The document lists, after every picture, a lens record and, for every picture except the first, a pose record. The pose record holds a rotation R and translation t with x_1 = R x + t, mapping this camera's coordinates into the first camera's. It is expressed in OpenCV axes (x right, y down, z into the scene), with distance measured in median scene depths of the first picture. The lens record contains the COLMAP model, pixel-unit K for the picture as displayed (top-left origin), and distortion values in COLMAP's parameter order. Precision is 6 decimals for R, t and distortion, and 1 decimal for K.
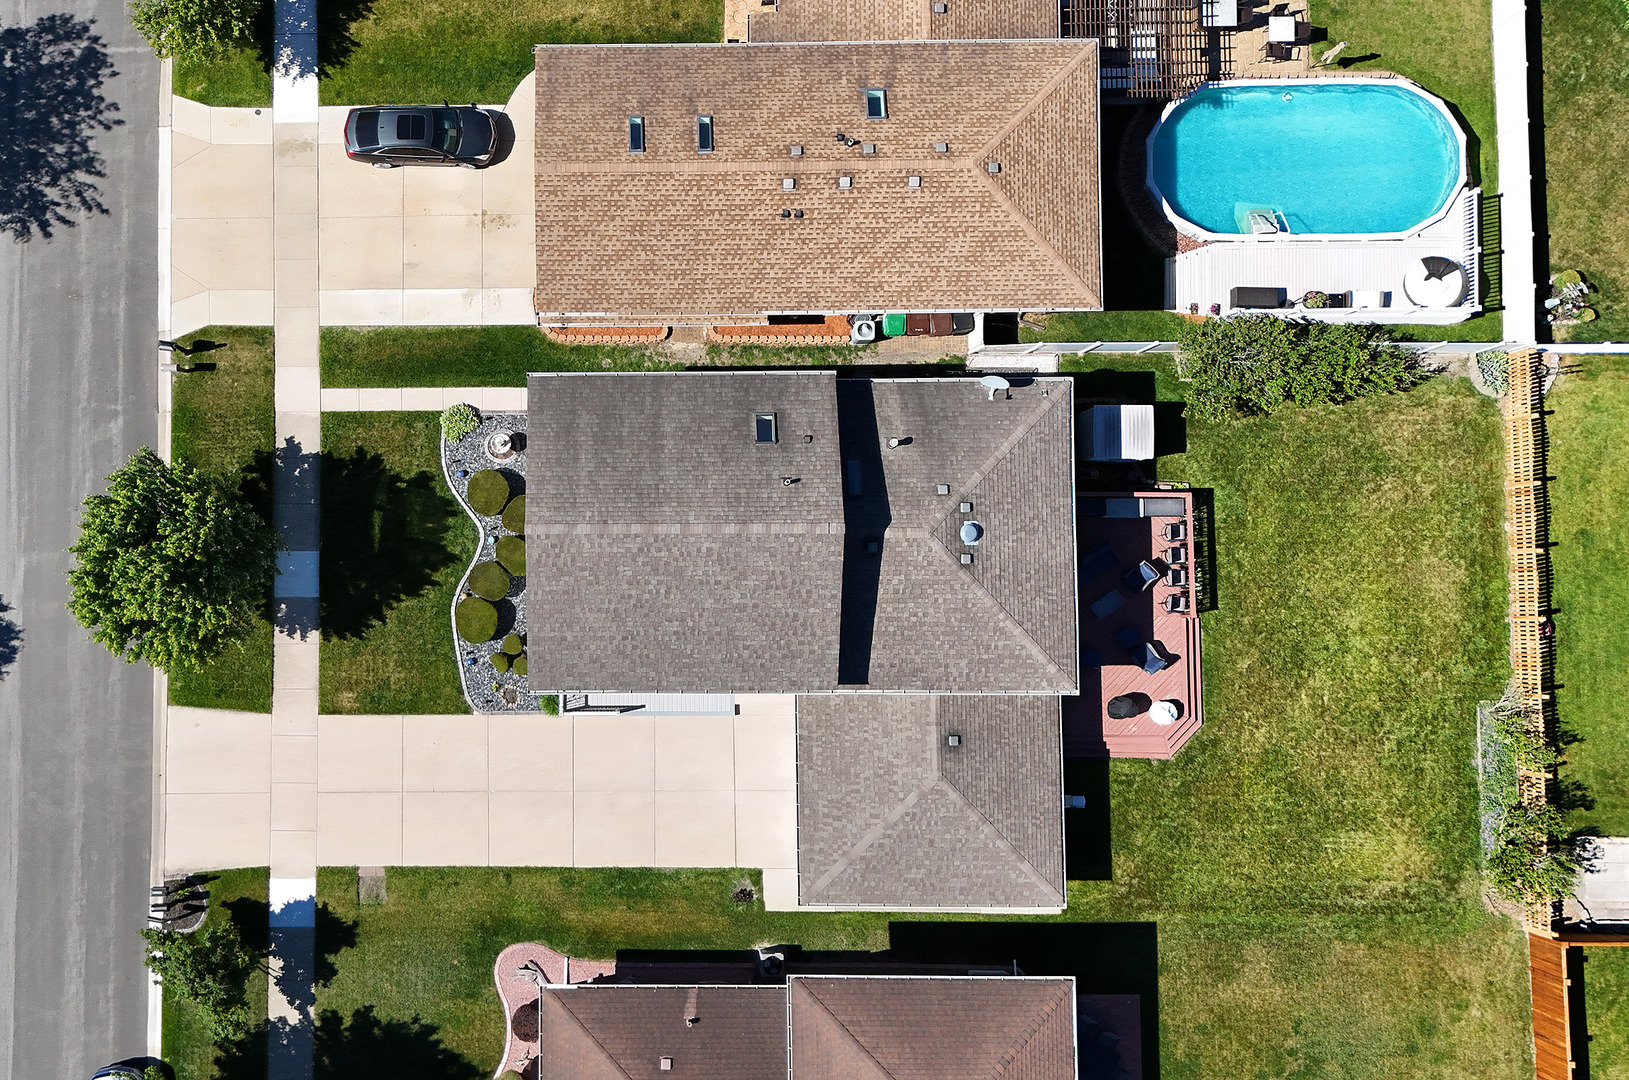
lens RADIAL K [[1415.7, 0, 807.3], [0, 1415.7, 546.5], [0, 0, 1]] dist [0.102615, -0.156356]
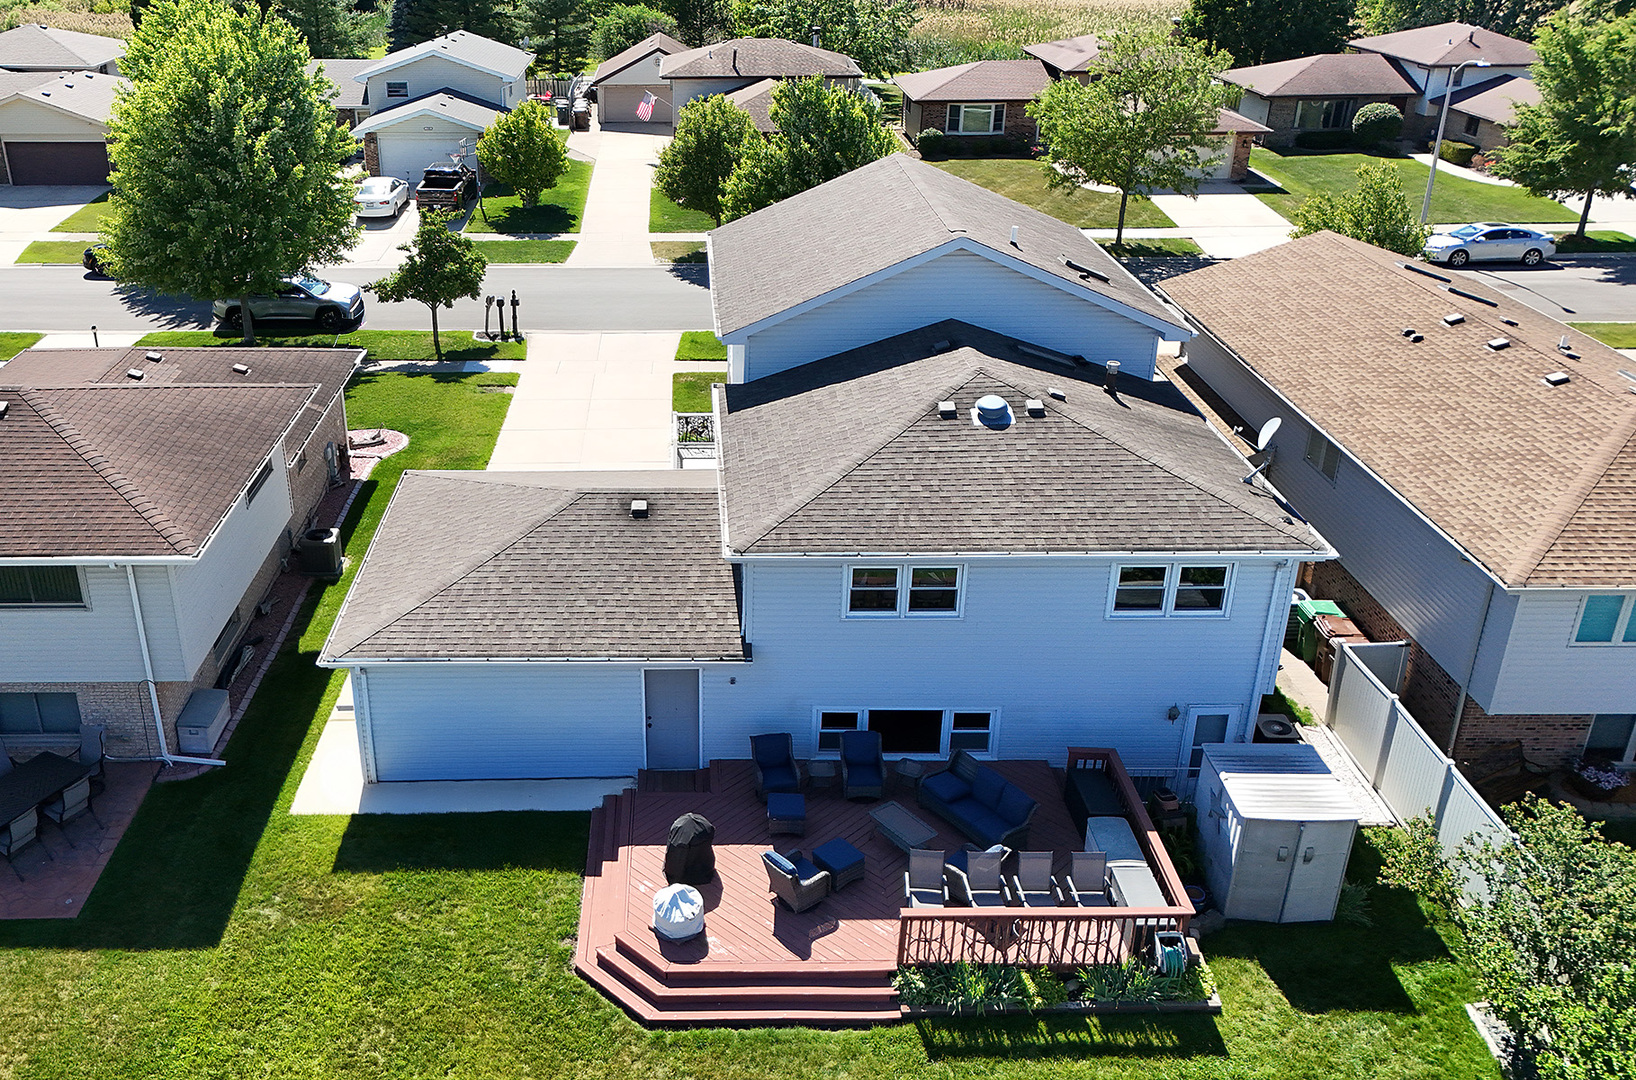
lens RADIAL K [[1421.8, 0, 810.8], [0, 1421.8, 546.6], [0, 0, 1]] dist [0.102615, -0.156356]
pose [[0.088526, 0.416954, -0.904606, 0.634634], [-0.995684, 0.062460, -0.068650, 0.097700], [0.027878, 0.906779, 0.420684, 0.696019]]
